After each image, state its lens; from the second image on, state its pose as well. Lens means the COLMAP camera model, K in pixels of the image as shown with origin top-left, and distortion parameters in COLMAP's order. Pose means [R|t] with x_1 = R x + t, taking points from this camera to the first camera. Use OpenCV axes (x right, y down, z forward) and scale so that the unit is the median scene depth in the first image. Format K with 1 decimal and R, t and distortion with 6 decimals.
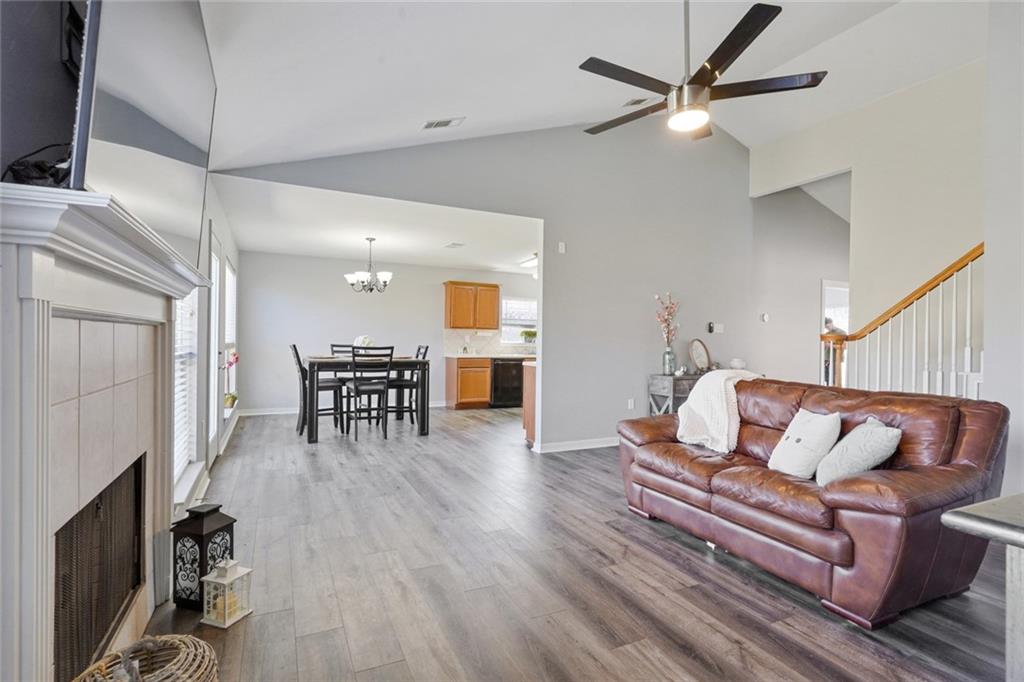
lens RADIAL K [[486.1, 0, 510.0], [0, 486.1, 342.7], [0, 0, 1]] dist [0.001478, 0.000806]
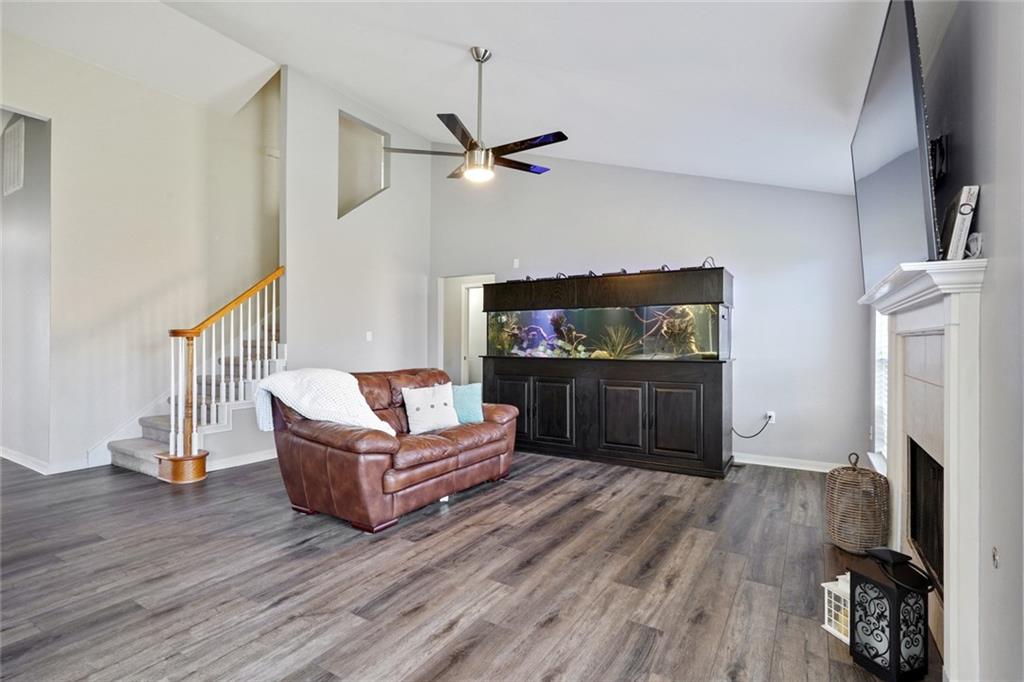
lens RADIAL K [[486.1, 0, 510.7], [0, 486.1, 340.2], [0, 0, 1]] dist [0.001478, 0.000806]
pose [[-0.538810, -0.013538, 0.842318, -0.781800], [-0.008365, 0.999908, 0.010720, -0.020368], [-0.842386, -0.001270, -0.538874, 1.590183]]
